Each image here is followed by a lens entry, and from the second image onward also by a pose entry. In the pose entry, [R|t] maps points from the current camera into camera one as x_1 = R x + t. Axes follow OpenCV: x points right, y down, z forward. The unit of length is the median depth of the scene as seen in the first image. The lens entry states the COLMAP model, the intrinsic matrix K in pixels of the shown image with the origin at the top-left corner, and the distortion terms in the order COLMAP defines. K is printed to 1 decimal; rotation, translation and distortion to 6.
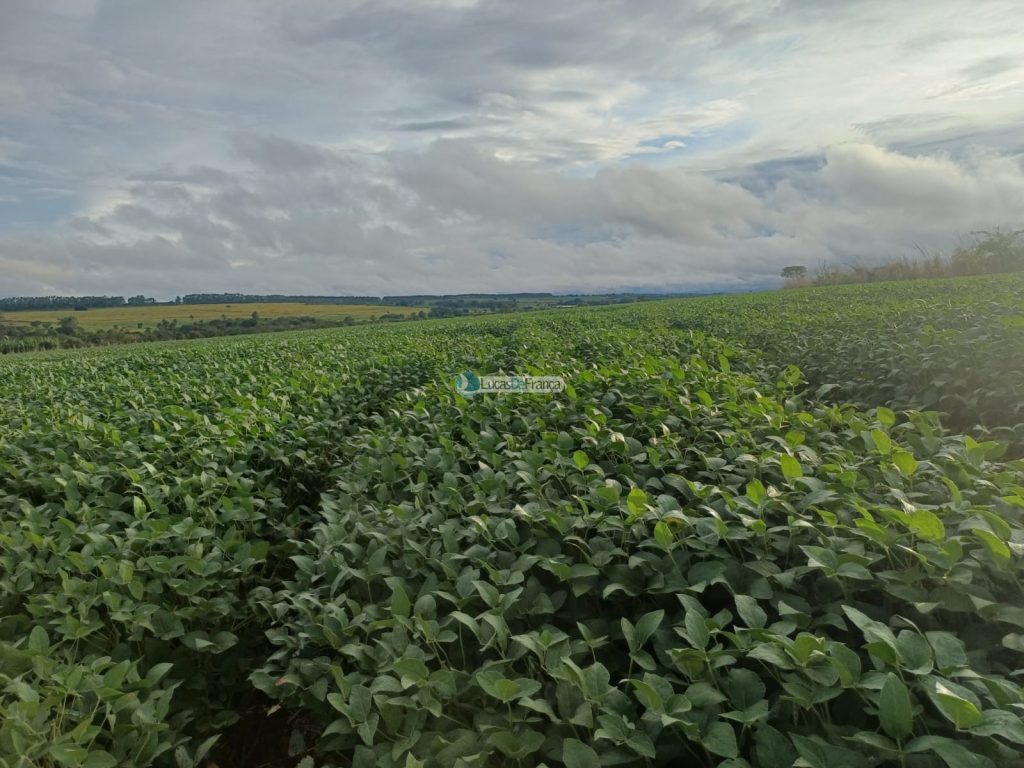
lens RADIAL K [[770.3, 0, 520.2], [0, 770.3, 383.3], [0, 0, 1]] dist [0.065545, -0.041421]
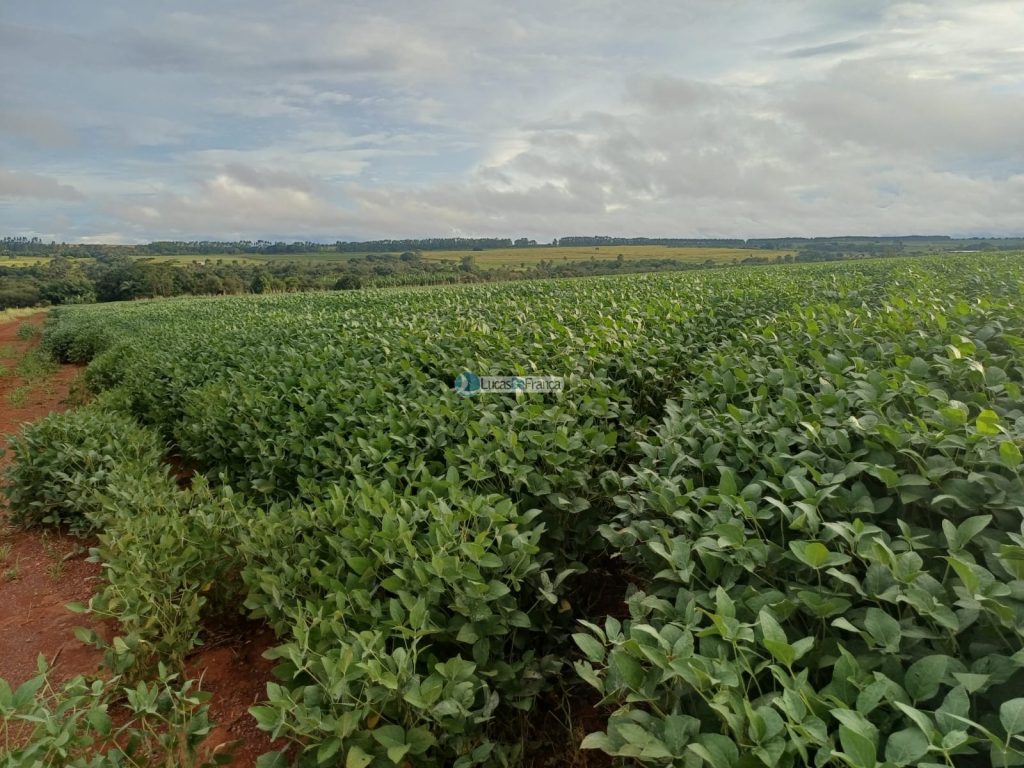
lens RADIAL K [[770.3, 0, 520.2], [0, 770.3, 383.3], [0, 0, 1]] dist [0.065545, -0.041421]
pose [[0.897875, 0.093290, -0.430253, 0.030014], [-0.062184, 0.994367, 0.085837, 0.038860], [0.435837, -0.050316, 0.898618, -0.089876]]
